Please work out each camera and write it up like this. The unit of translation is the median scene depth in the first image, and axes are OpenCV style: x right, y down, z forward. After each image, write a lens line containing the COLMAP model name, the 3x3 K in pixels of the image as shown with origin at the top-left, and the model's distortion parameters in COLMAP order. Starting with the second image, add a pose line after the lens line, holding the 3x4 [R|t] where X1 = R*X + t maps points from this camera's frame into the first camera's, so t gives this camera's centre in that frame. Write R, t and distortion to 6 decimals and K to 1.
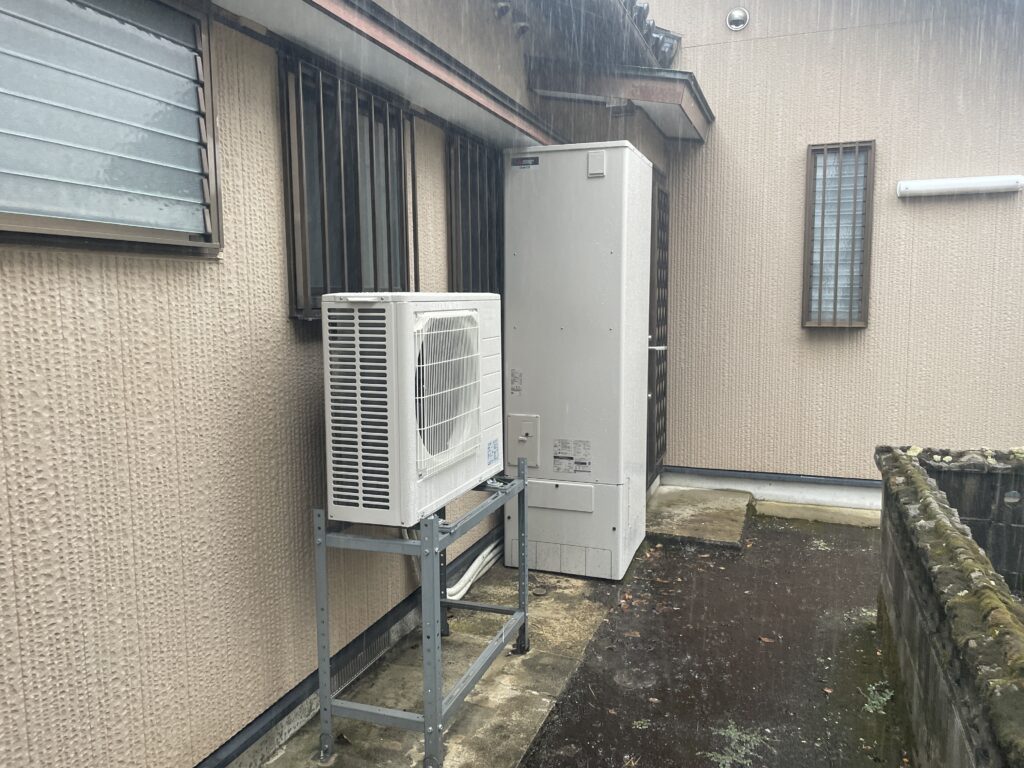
lens RADIAL K [[784.5, 0, 516.8], [0, 784.5, 379.5], [0, 0, 1]] dist [0.091647, -0.123410]
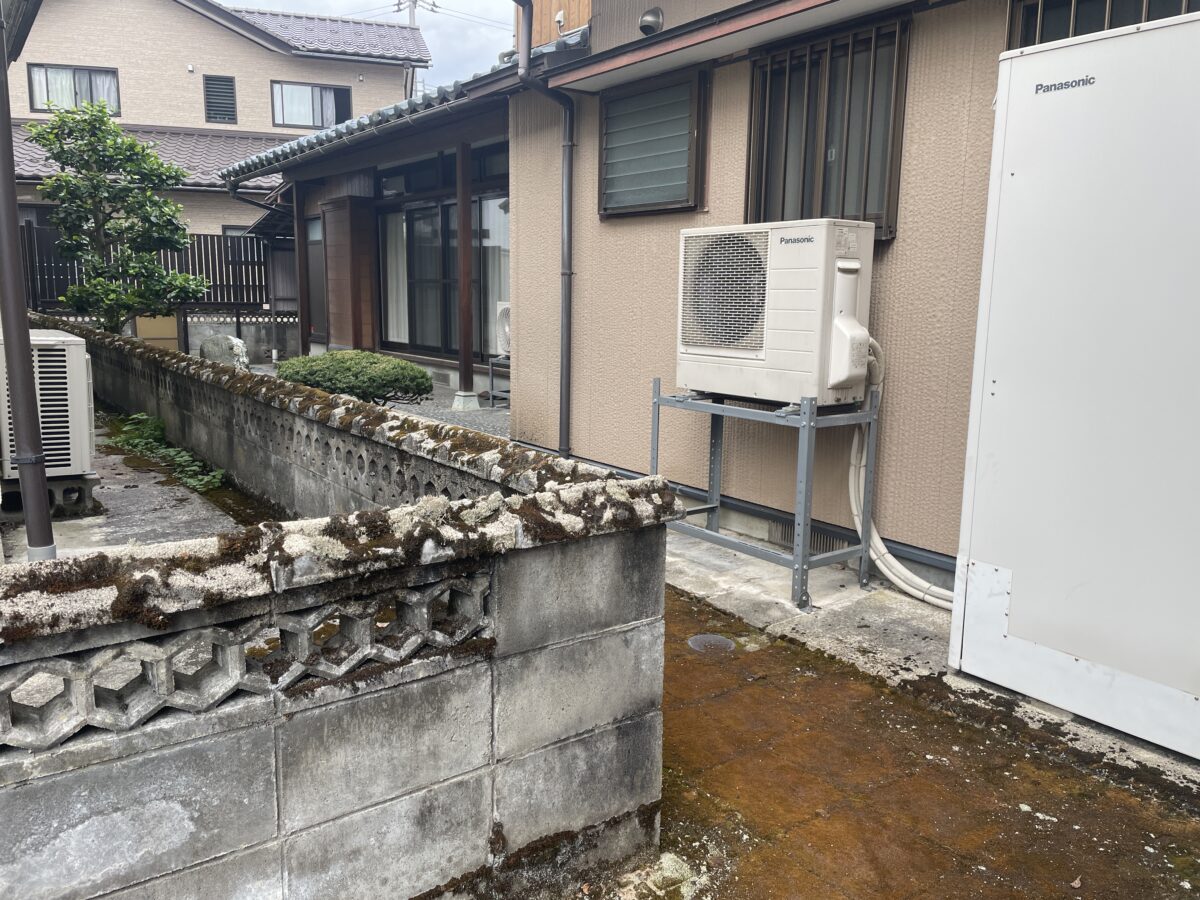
lens RADIAL K [[919.3, 0, 605.6], [0, 919.3, 444.7], [0, 0, 1]] dist [0.091647, -0.123410]
pose [[-0.572933, 0.139222, -0.807691, 1.010593], [-0.095151, 0.967505, 0.234264, -0.072990], [0.814061, 0.211070, -0.541068, 1.393961]]
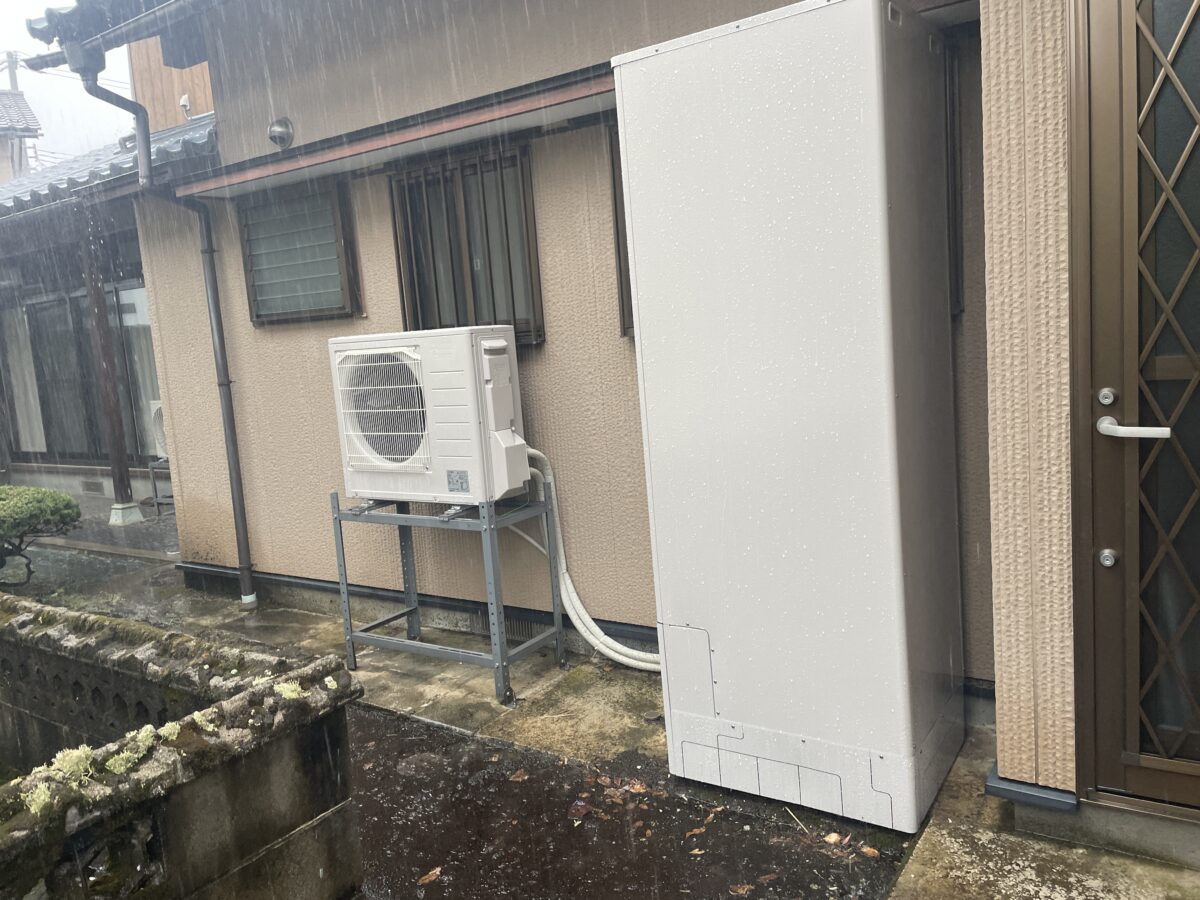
lens RADIAL K [[919.3, 0, 605.6], [0, 919.3, 444.7], [0, 0, 1]] dist [0.091647, -0.123410]
pose [[-0.269143, 0.151246, -0.951150, 1.012629], [-0.026896, 0.986027, 0.164403, -0.152589], [0.962725, 0.069830, -0.261314, 1.419910]]
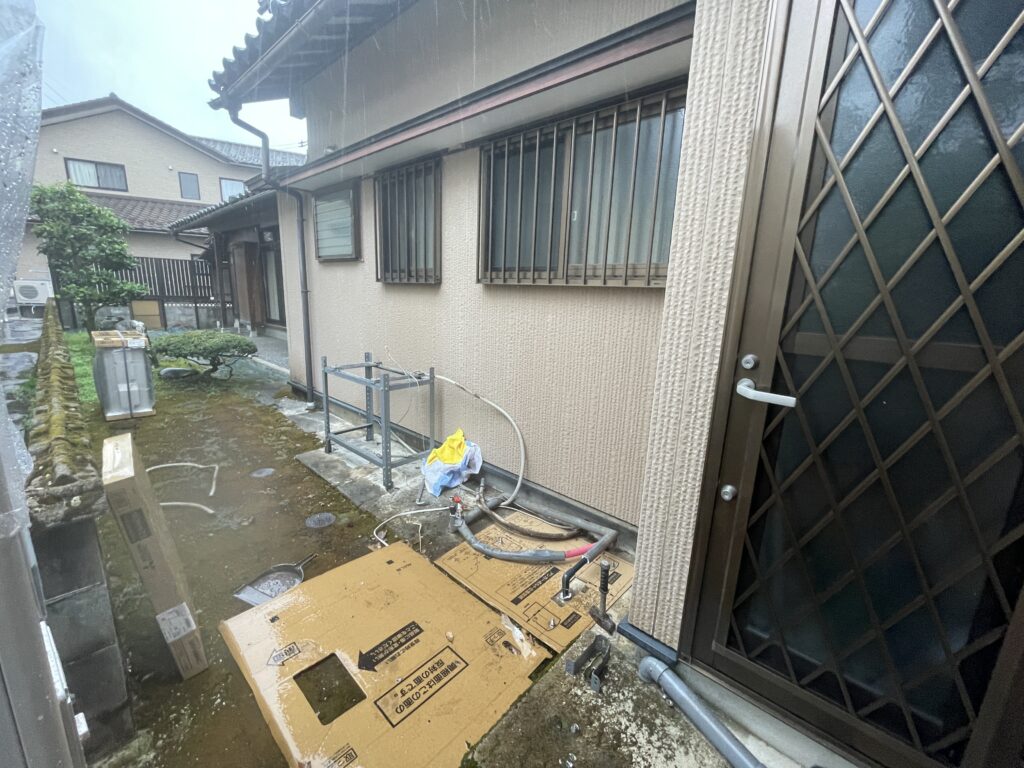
lens RADIAL K [[421.8, 0, 510.1], [0, 421.8, 385.2], [0, 0, 1]] dist [-0.004597, -0.000408]
pose [[-0.402234, 0.194988, -0.894532, 0.669750], [-0.128273, 0.955417, 0.265939, -0.135392], [0.906506, 0.221714, -0.359290, 1.538931]]
